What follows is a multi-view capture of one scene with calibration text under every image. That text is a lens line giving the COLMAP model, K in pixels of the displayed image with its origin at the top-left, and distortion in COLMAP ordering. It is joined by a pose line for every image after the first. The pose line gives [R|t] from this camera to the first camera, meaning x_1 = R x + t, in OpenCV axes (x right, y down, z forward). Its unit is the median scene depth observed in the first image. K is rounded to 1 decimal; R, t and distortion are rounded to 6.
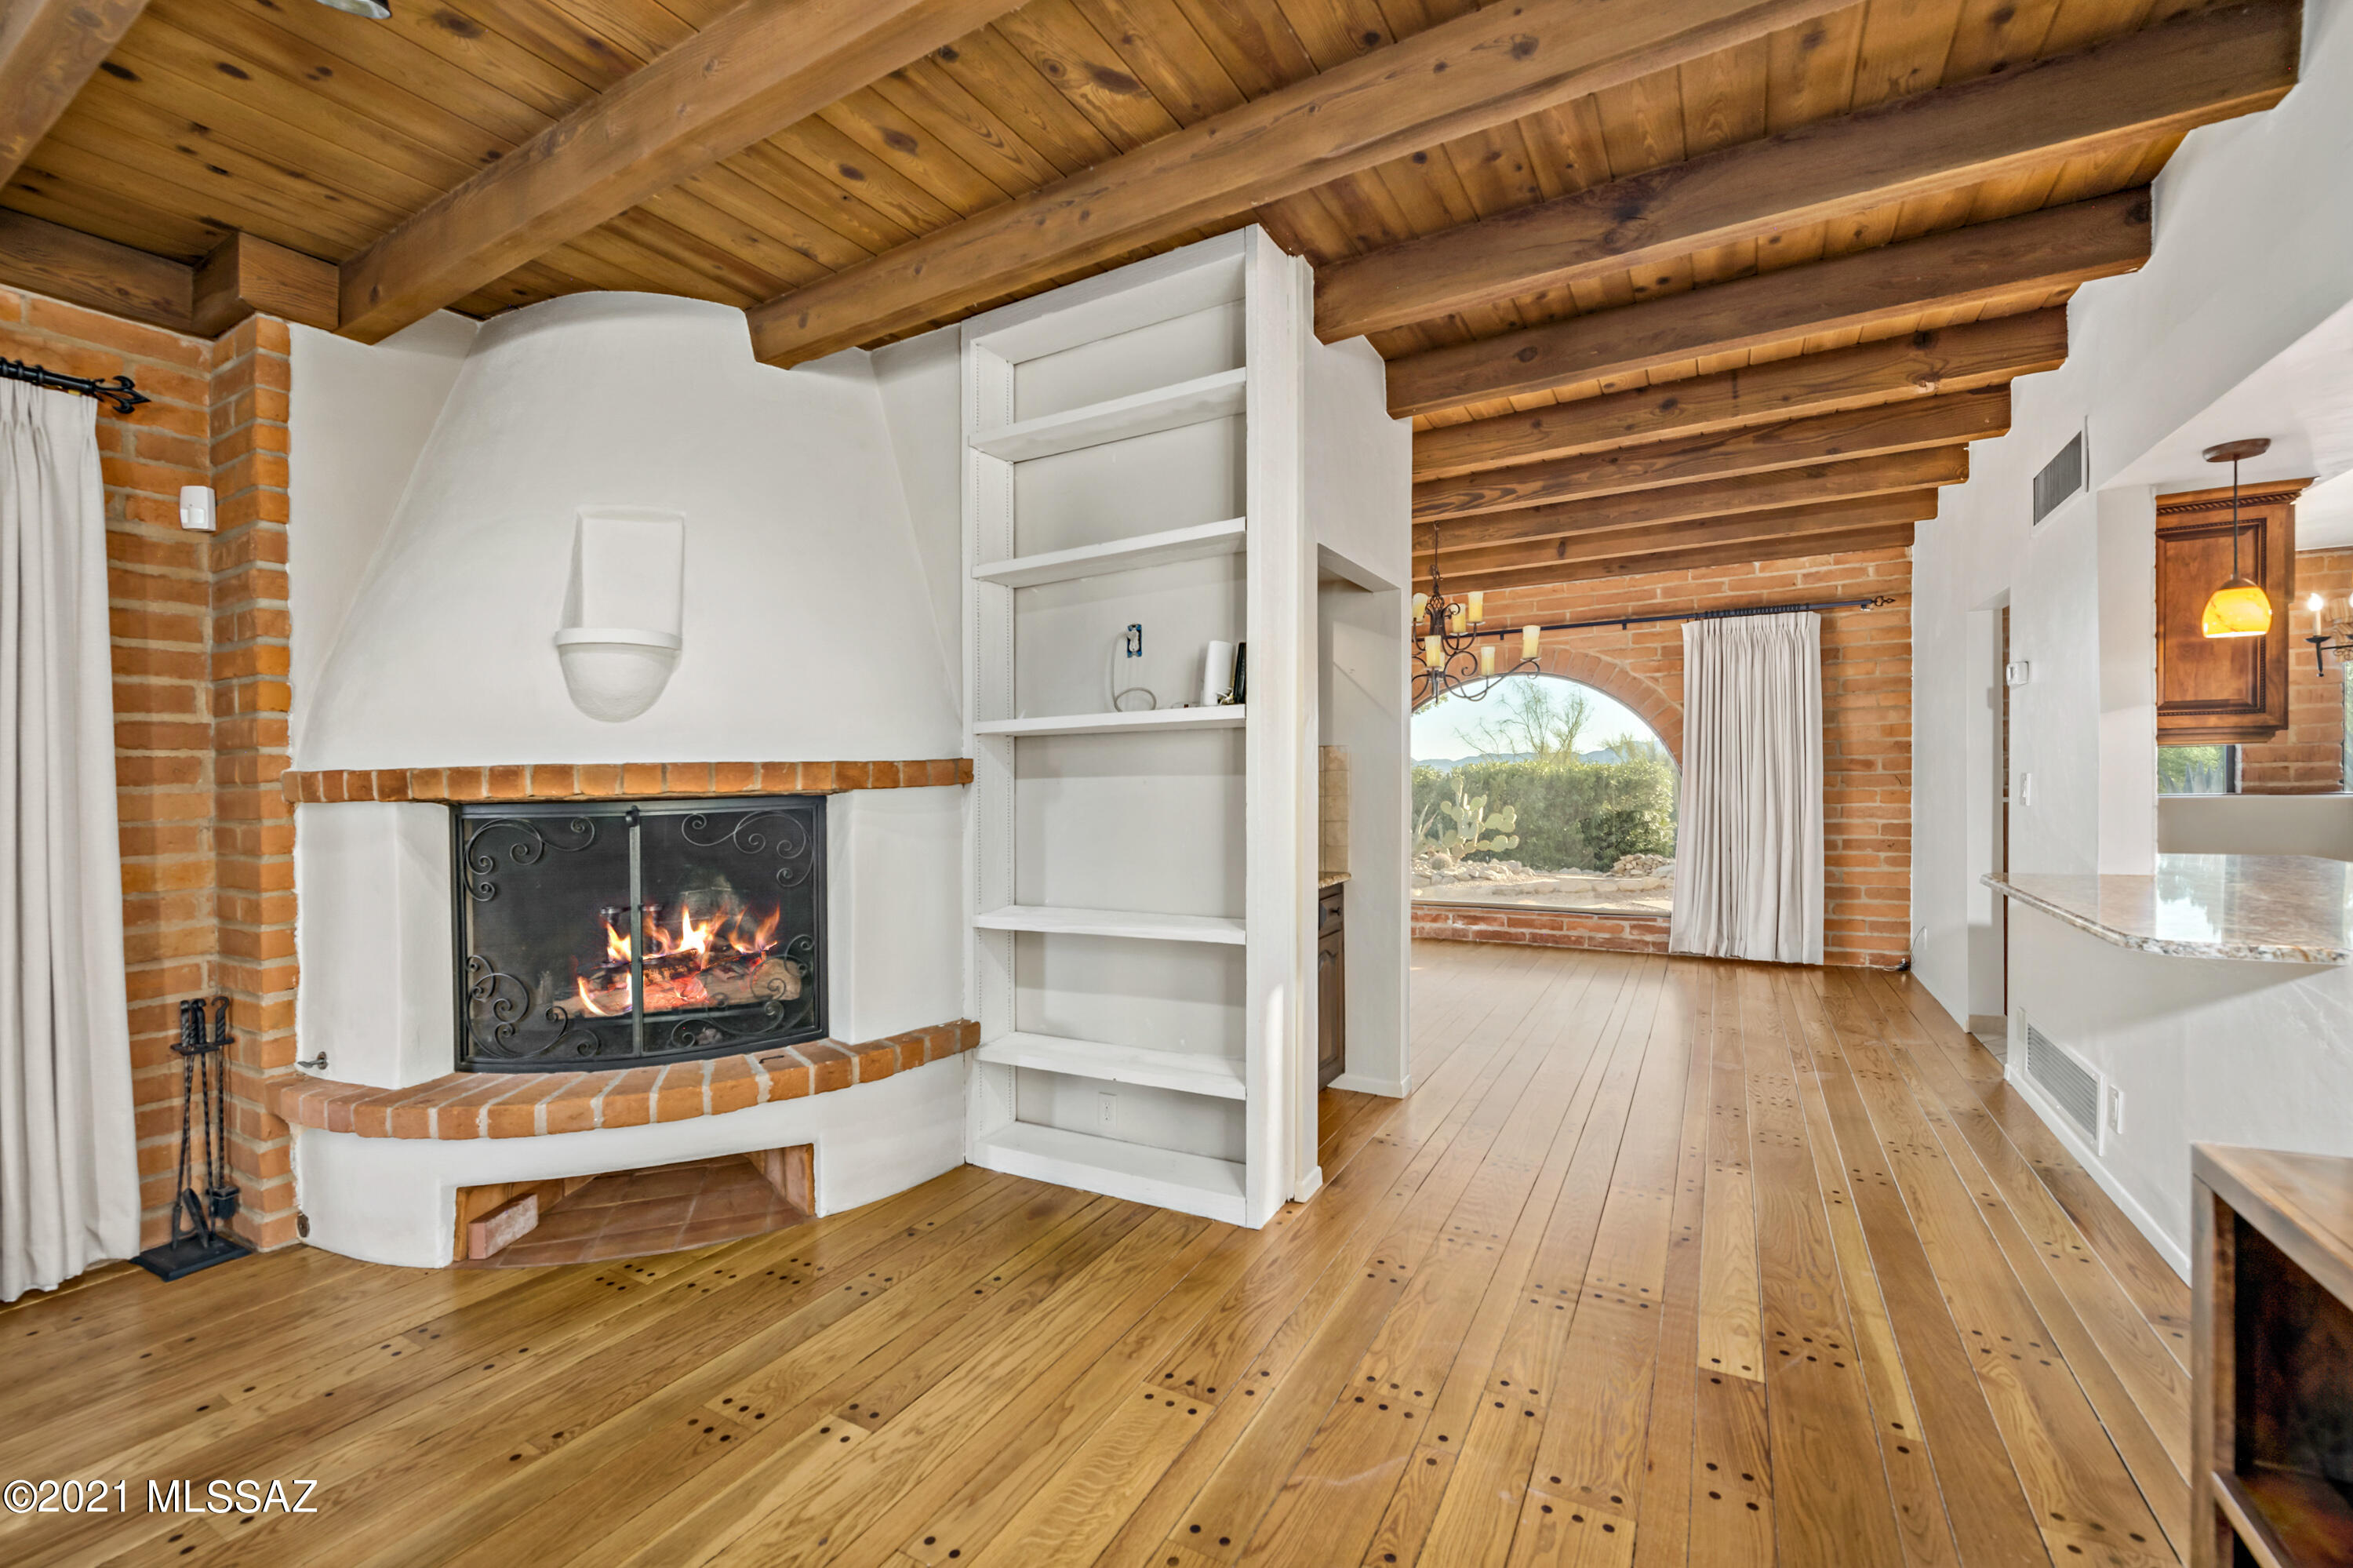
lens RADIAL K [[953.8, 0, 1161.1], [0, 953.8, 799.3], [0, 0, 1]] dist [-0.001738, -0.002345]
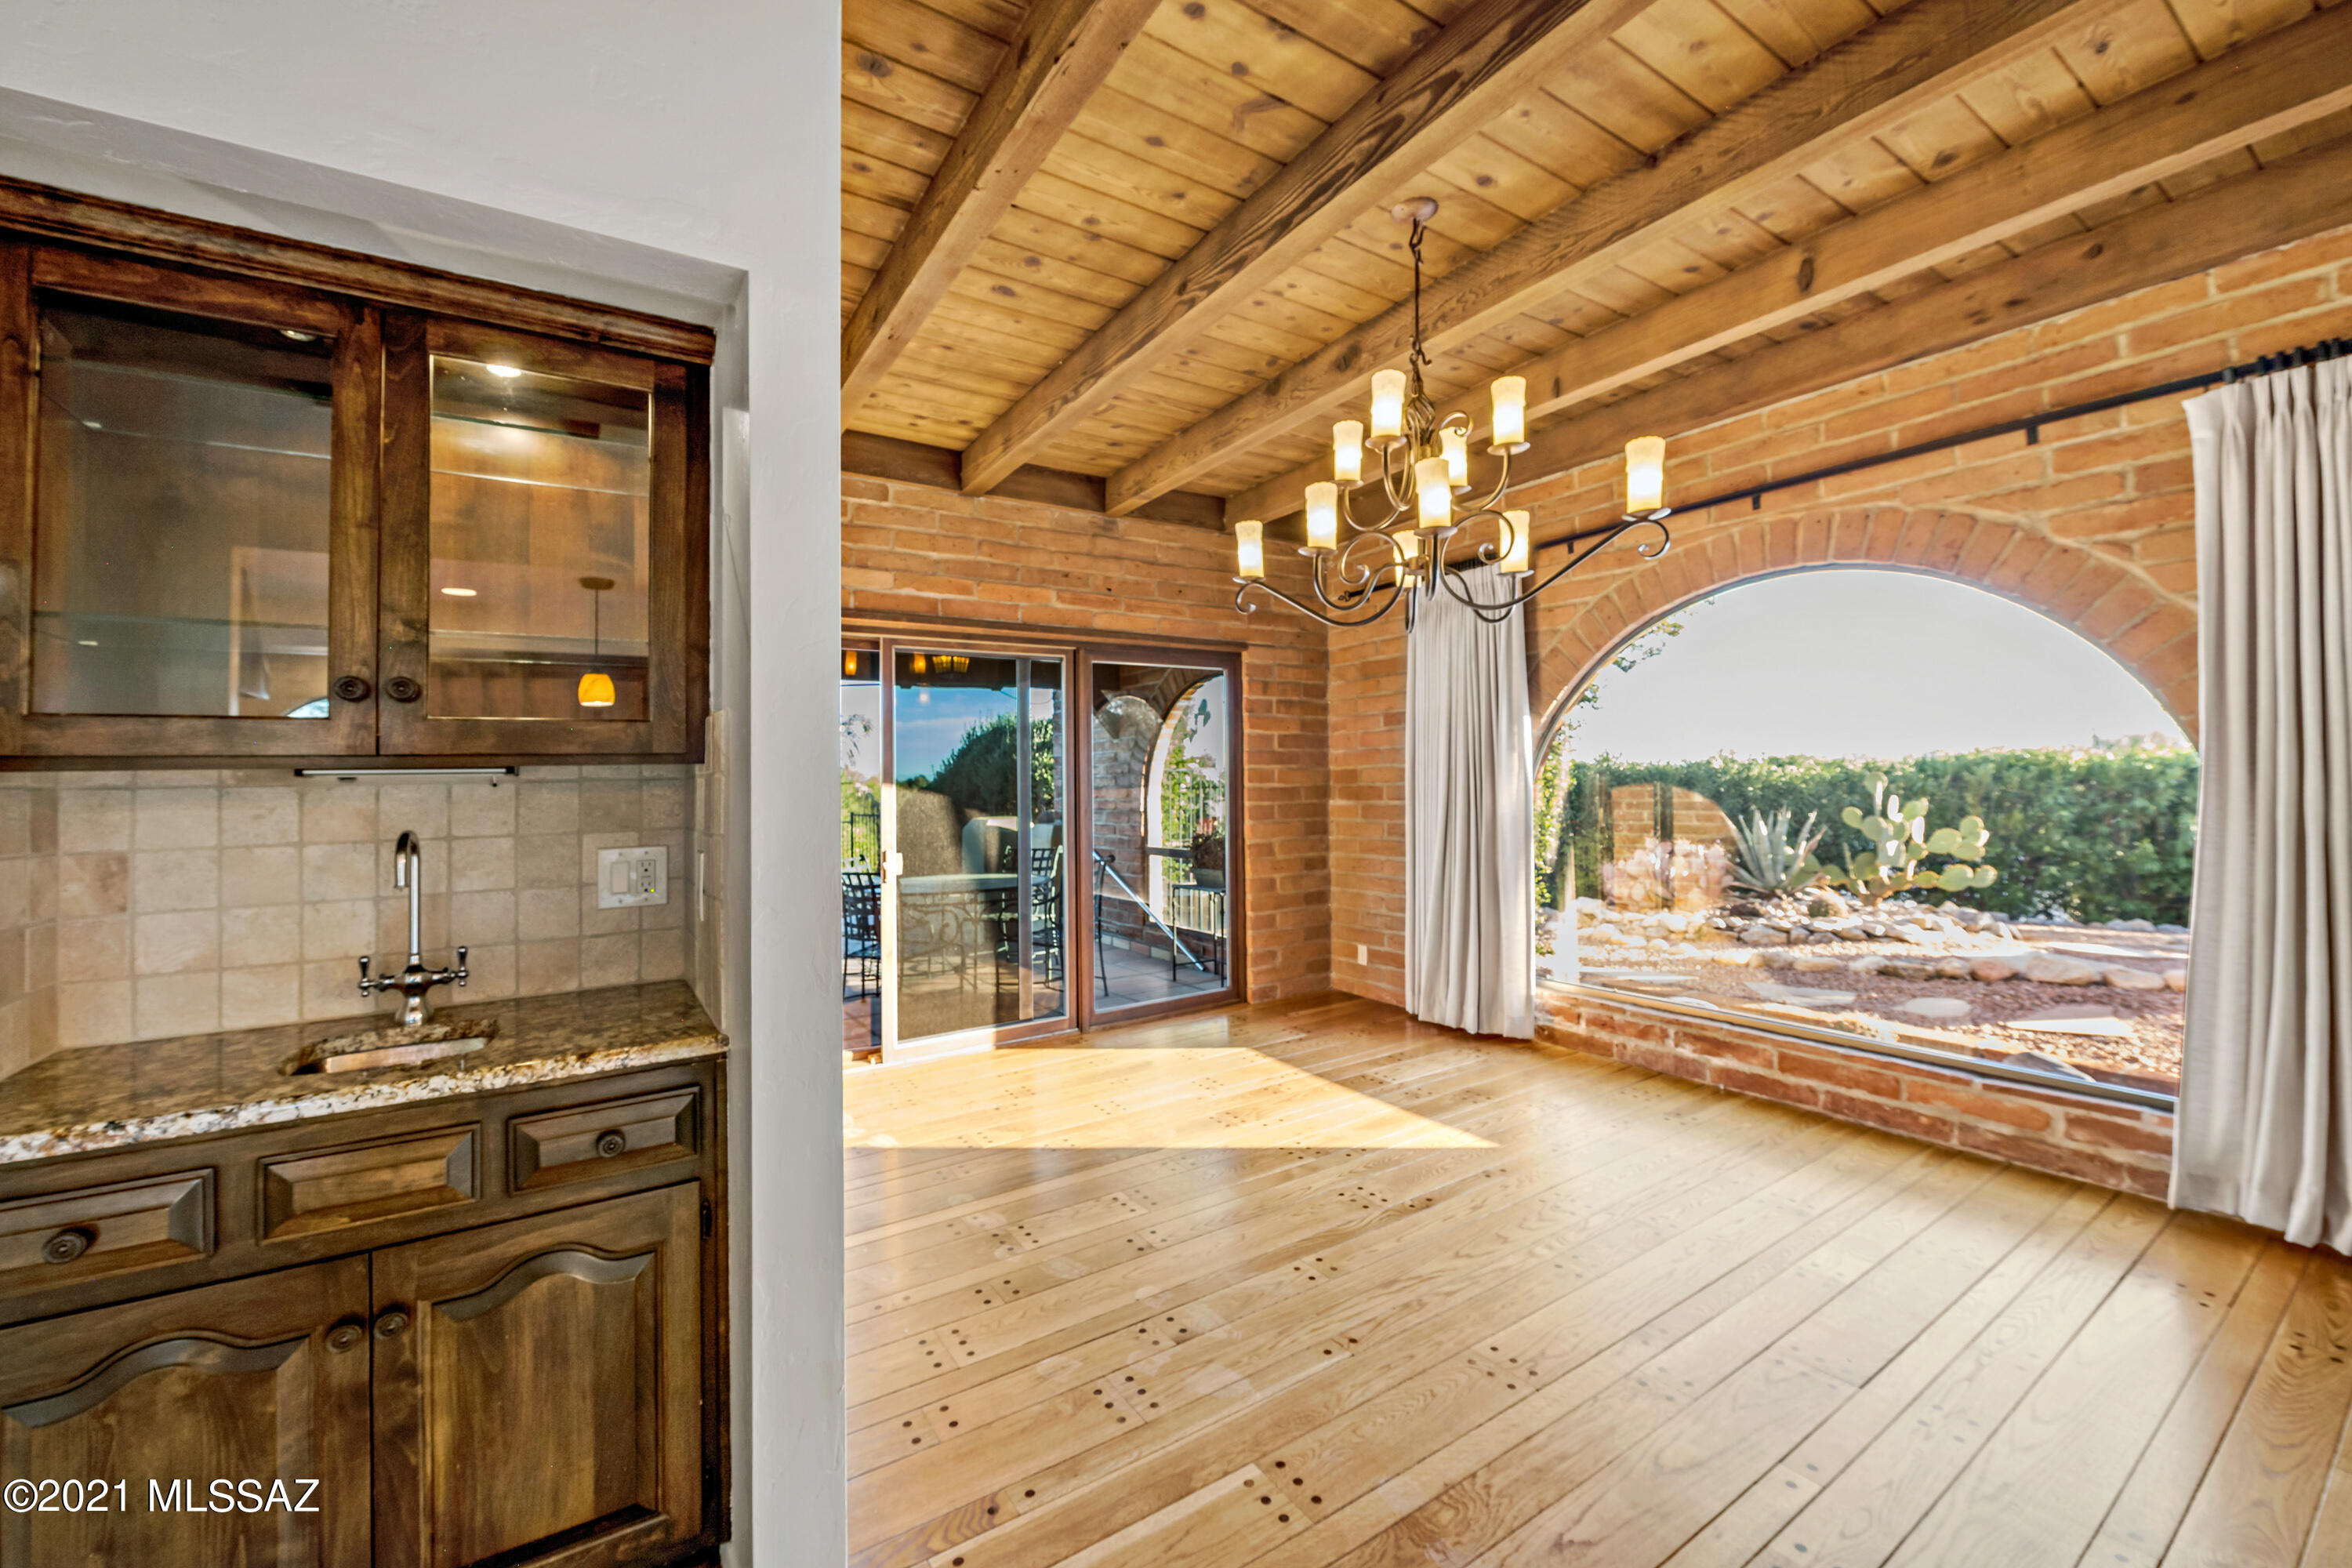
lens RADIAL K [[953.3, 0, 1180.1], [0, 953.3, 760.0], [0, 0, 1]] dist [-0.001738, -0.002345]
pose [[0.902842, -0.005926, -0.429931, 0.297997], [-0.007615, 0.999528, -0.029769, -0.013582], [0.429905, 0.030151, 0.902371, 0.408290]]
